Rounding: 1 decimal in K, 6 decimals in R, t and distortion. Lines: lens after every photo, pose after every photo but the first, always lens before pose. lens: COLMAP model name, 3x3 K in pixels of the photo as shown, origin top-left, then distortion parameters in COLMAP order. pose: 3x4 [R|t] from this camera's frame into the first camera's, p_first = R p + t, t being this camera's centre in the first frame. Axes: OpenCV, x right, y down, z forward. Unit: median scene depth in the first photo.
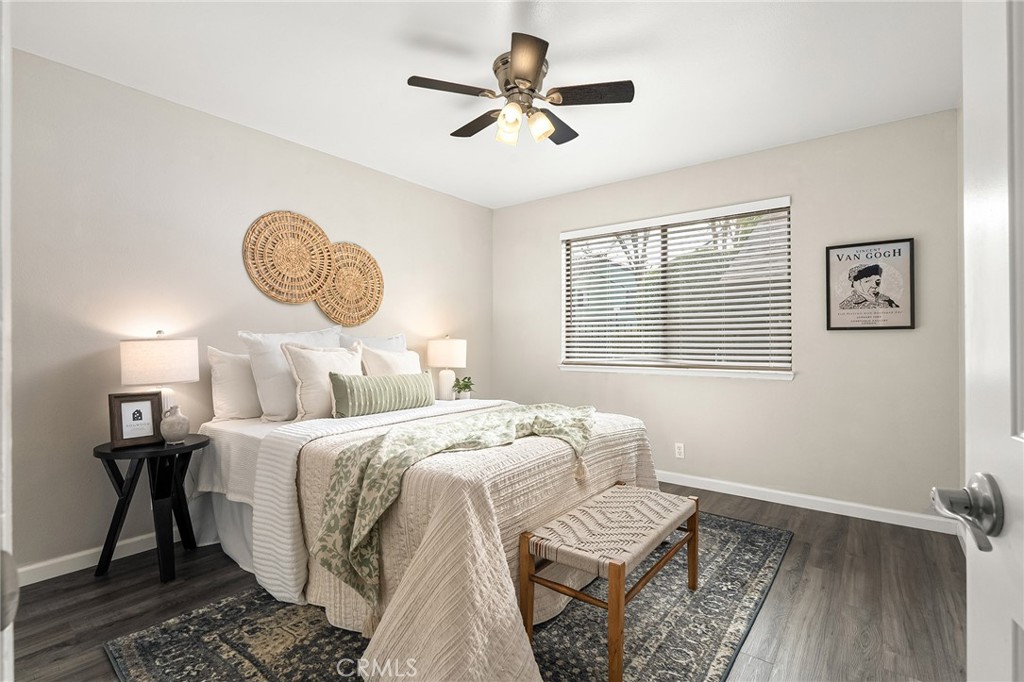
lens RADIAL K [[487.3, 0, 512.0], [0, 487.3, 341.0], [0, 0, 1]] dist [0.000933, 0.000093]
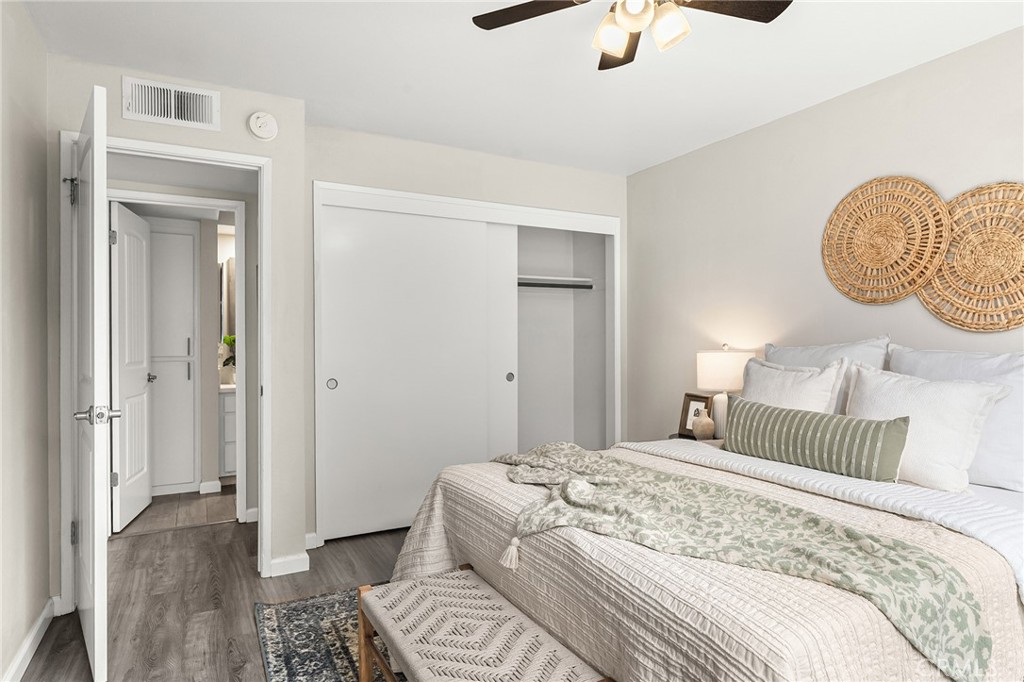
lens RADIAL K [[584.4, 0, 512.0], [0, 584.4, 341.0], [0, 0, 1]] dist [0.000498, 0.000110]
pose [[-0.410527, 0.006425, -0.911826, 0.556515], [0.010241, 0.999945, 0.002435, -0.028008], [0.911791, -0.008339, -0.410570, 0.830010]]
